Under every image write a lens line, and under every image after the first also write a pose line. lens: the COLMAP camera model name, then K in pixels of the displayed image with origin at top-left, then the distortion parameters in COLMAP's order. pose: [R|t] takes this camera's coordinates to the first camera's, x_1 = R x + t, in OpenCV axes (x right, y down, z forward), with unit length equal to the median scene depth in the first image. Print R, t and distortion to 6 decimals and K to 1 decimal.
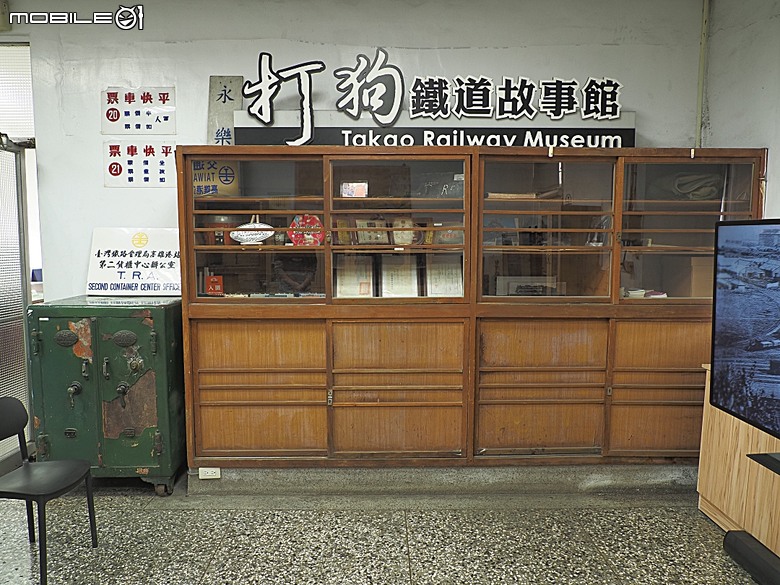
lens RADIAL K [[572.2, 0, 390.0], [0, 572.2, 292.5], [0, 0, 1]] dist [-0.007622, -0.002039]
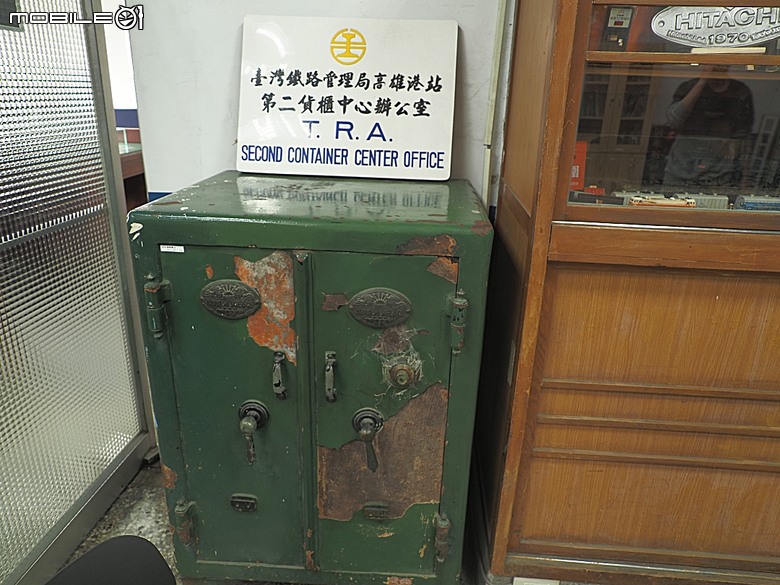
lens RADIAL K [[572.2, 0, 390.0], [0, 572.2, 292.5], [0, 0, 1]] dist [-0.007622, -0.002039]
pose [[0.994094, 0.057146, -0.092261, -0.361037], [-0.032014, 0.966718, 0.253832, -0.022179], [0.103696, -0.249379, 0.962838, 0.544034]]
